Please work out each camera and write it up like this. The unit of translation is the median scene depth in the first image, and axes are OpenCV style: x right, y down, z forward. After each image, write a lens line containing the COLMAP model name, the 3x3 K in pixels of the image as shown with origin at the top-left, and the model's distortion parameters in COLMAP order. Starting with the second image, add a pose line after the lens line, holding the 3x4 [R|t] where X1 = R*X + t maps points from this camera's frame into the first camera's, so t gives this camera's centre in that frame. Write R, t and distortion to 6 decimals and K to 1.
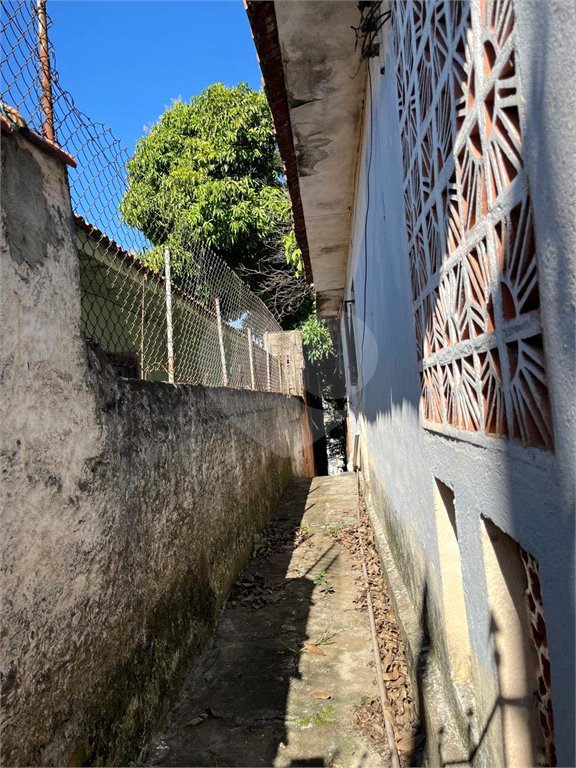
lens RADIAL K [[573.5, 0, 288.0], [0, 573.5, 384.0], [0, 0, 1]] dist [0.034698, -0.122762]
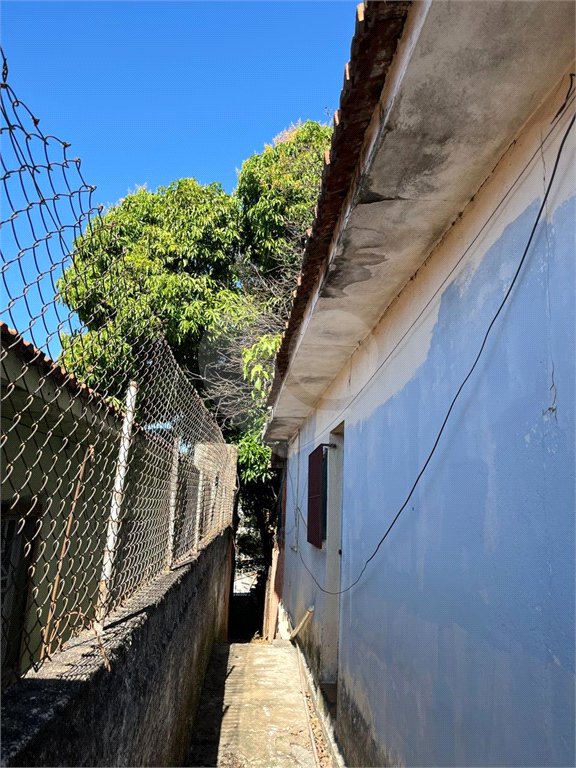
lens RADIAL K [[573.5, 0, 288.0], [0, 573.5, 384.0], [0, 0, 1]] dist [0.034698, -0.122762]
pose [[0.980570, 0.148996, 0.127604, -0.034871], [-0.124515, 0.975373, -0.182054, -0.039881], [-0.151587, 0.162628, 0.974974, 0.108737]]
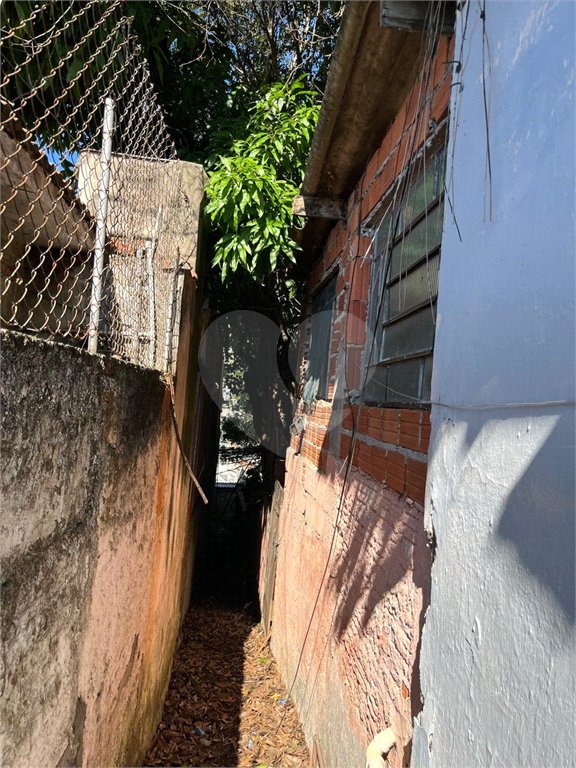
lens RADIAL K [[573.5, 0, 288.0], [0, 573.5, 384.0], [0, 0, 1]] dist [0.034698, -0.122762]
pose [[0.972619, 0.154926, 0.173231, 0.036122], [-0.158316, 0.987371, 0.005837, 0.017165], [-0.170140, -0.033102, 0.984864, 0.782495]]
